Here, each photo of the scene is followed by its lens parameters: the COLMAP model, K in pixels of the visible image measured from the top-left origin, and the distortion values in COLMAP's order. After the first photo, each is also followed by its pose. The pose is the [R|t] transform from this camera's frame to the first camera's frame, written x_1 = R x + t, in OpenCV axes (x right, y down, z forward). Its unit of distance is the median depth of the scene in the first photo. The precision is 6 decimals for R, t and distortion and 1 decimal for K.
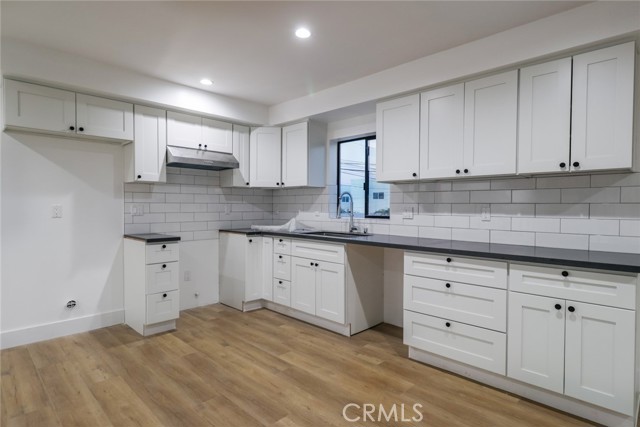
lens RADIAL K [[351.9, 0, 328.2], [0, 351.9, 213.3], [0, 0, 1]] dist [0.002128, 0.002838]
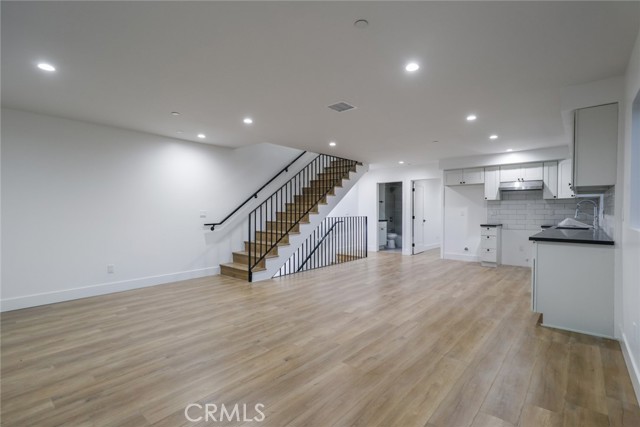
lens RADIAL K [[299.9, 0, 326.4], [0, 299.9, 216.9], [0, 0, 1]] dist [0.006335, 0.000099]
pose [[0.067014, 0.012079, -0.997679, 1.336793], [-0.021560, 0.999711, 0.010655, 0.019372], [0.997519, 0.020795, 0.067255, -0.172555]]
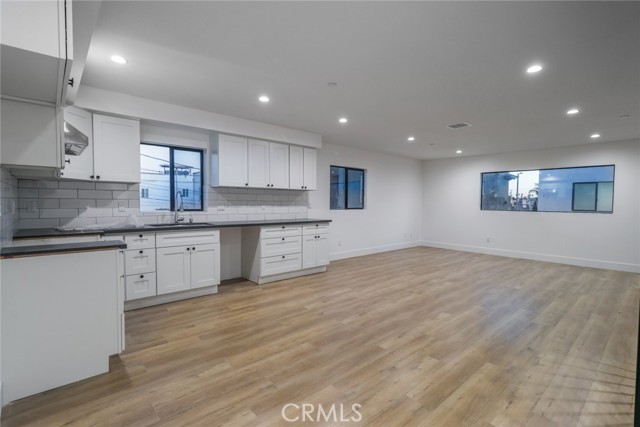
lens RADIAL K [[299.9, 0, 321.8], [0, 299.9, 216.0], [0, 0, 1]] dist [0.006335, 0.000099]
pose [[0.073008, -0.051179, 0.996017, -1.071020], [0.012243, 0.998653, 0.050417, -0.020781], [-0.997256, 0.008513, 0.073536, 0.452131]]
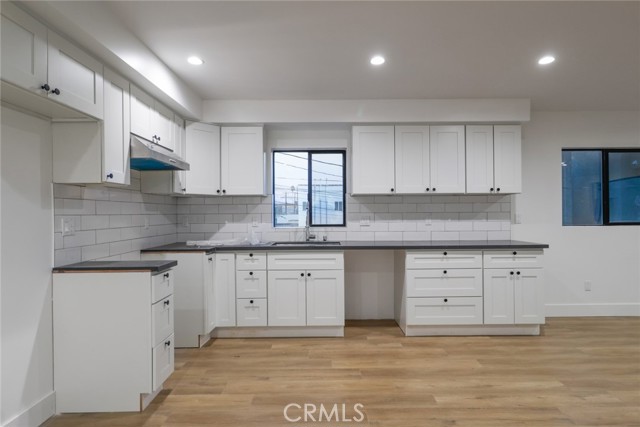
lens RADIAL K [[351.9, 0, 327.6], [0, 351.9, 217.2], [0, 0, 1]] dist [0.002128, 0.002838]
pose [[0.712042, -0.016820, 0.701936, -0.695848], [0.024994, 0.999687, -0.001400, -0.015445], [-0.701692, 0.018541, 0.712239, 0.239519]]
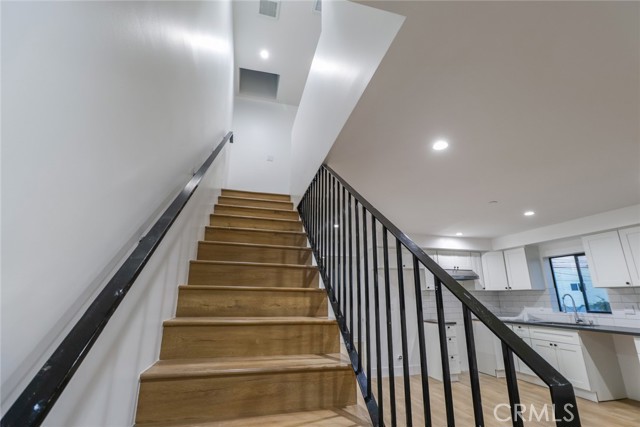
lens RADIAL K [[299.9, 0, 323.3], [0, 299.9, 215.0], [0, 0, 1]] dist [0.006335, 0.000099]
pose [[0.857010, -0.144525, -0.494617, -0.164191], [-0.004344, 0.957803, -0.287392, -0.011180], [0.515281, 0.248446, 0.820220, -0.695357]]
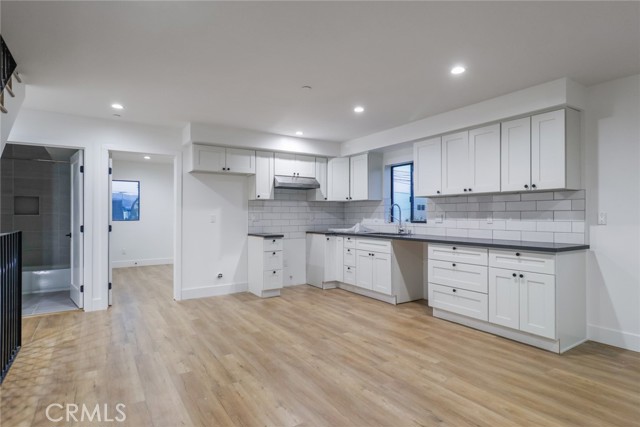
lens RADIAL K [[351.9, 0, 327.0], [0, 351.9, 214.4], [0, 0, 1]] dist [0.002128, 0.002838]
pose [[0.976489, -0.007633, -0.215432, 0.095414], [0.002824, 0.999740, -0.022623, 0.012400], [0.215549, 0.021483, 0.976257, -0.452288]]
